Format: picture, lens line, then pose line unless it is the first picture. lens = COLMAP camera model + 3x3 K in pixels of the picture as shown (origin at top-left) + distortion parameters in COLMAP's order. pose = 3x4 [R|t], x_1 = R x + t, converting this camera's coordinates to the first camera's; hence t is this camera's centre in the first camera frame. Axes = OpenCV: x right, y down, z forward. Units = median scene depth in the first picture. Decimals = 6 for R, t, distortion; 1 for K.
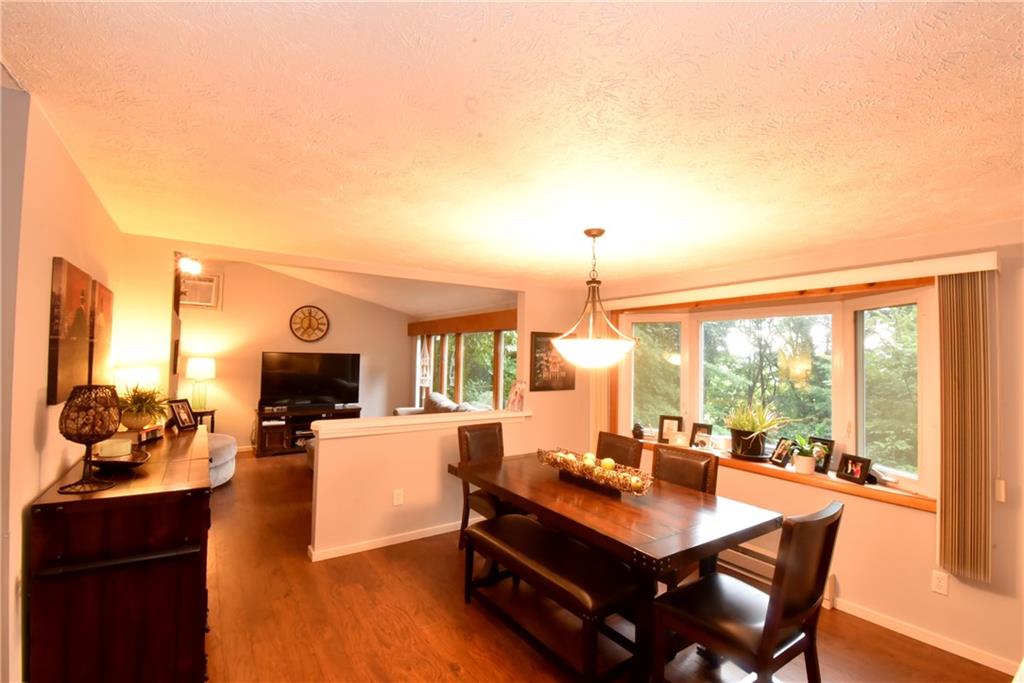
lens RADIAL K [[454.6, 0, 515.7], [0, 454.6, 342.2], [0, 0, 1]] dist [0.016787, -0.022922]
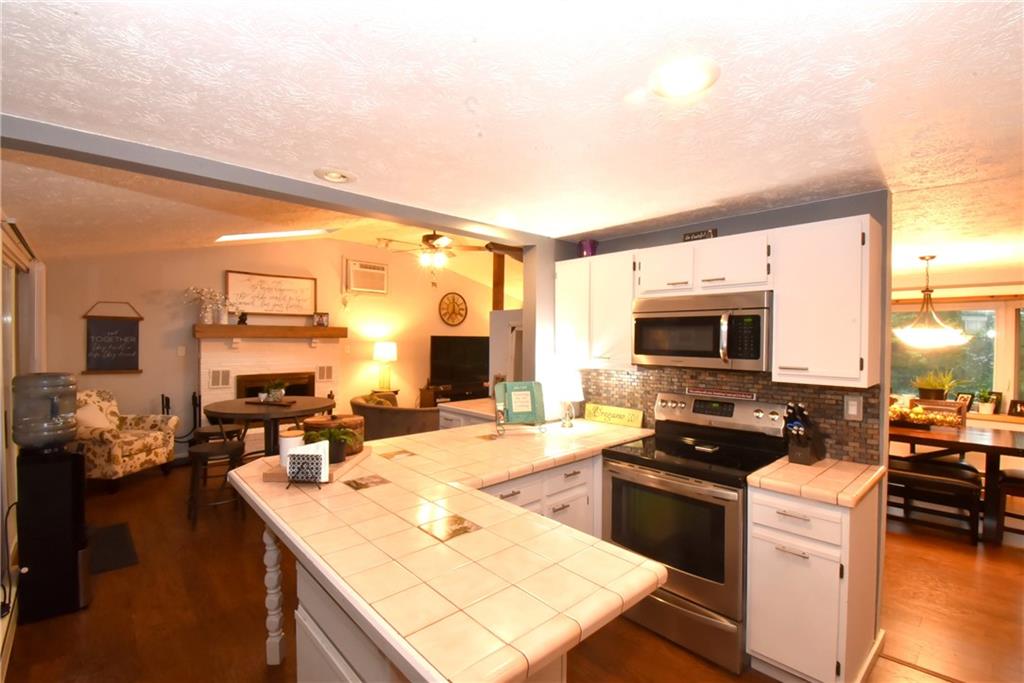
lens RADIAL K [[454.6, 0, 515.7], [0, 454.6, 342.2], [0, 0, 1]] dist [0.016787, -0.022922]
pose [[0.988946, -0.005921, 0.148161, -0.513002], [-0.000454, 0.999077, 0.042956, -0.009640], [-0.148278, -0.042548, 0.988030, -0.108278]]
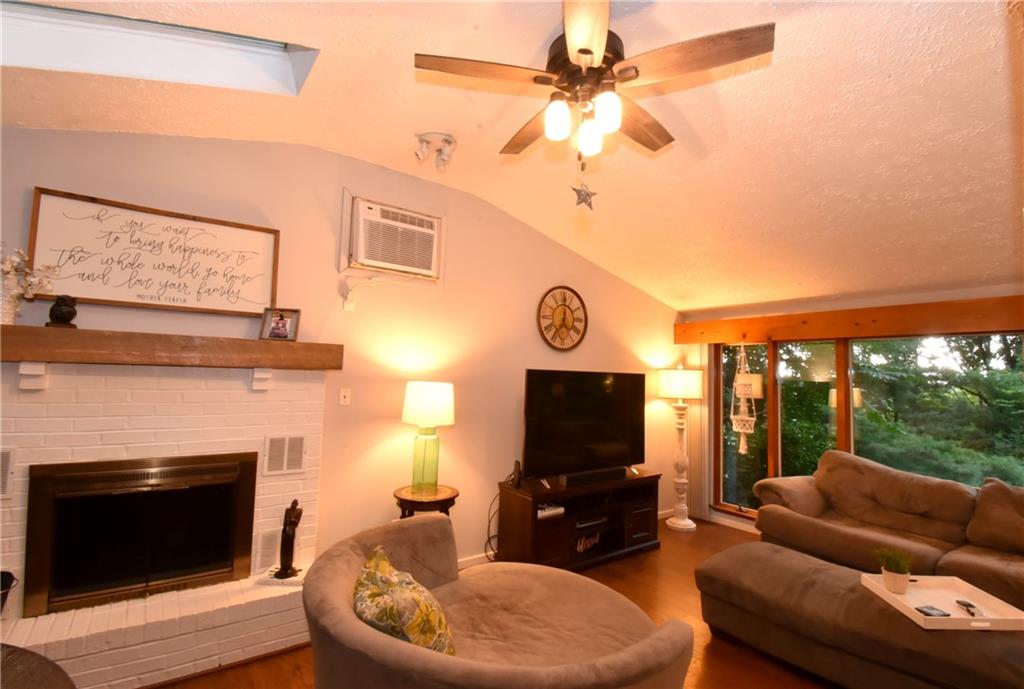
lens RADIAL K [[474.4, 0, 512.0], [0, 474.4, 344.5], [0, 0, 1]] dist [-0.003666, -0.000884]
pose [[0.999398, 0.015341, 0.031130, -0.584738], [-0.014231, 0.999266, -0.035558, 0.013252], [-0.031652, 0.035094, 0.998883, 0.472171]]
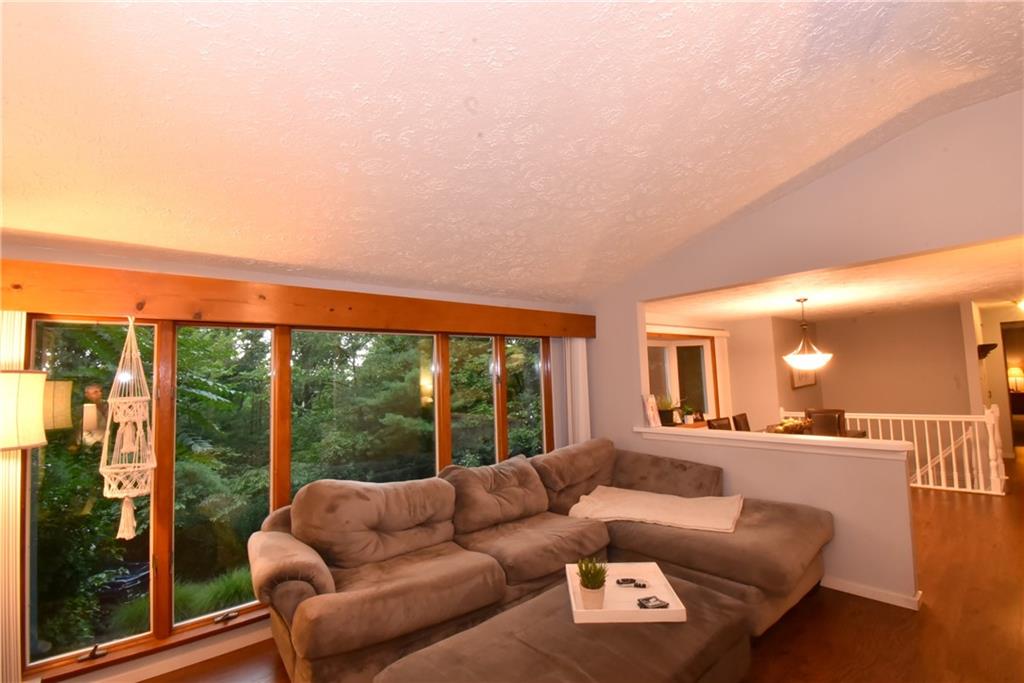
lens RADIAL K [[454.6, 0, 515.7], [0, 454.6, 342.2], [0, 0, 1]] dist [0.016787, -0.022922]
pose [[-0.111049, 0.072125, 0.991194, -0.594230], [0.003647, 0.997386, -0.072167, 0.024358], [-0.993808, -0.004399, -0.111021, 0.895550]]
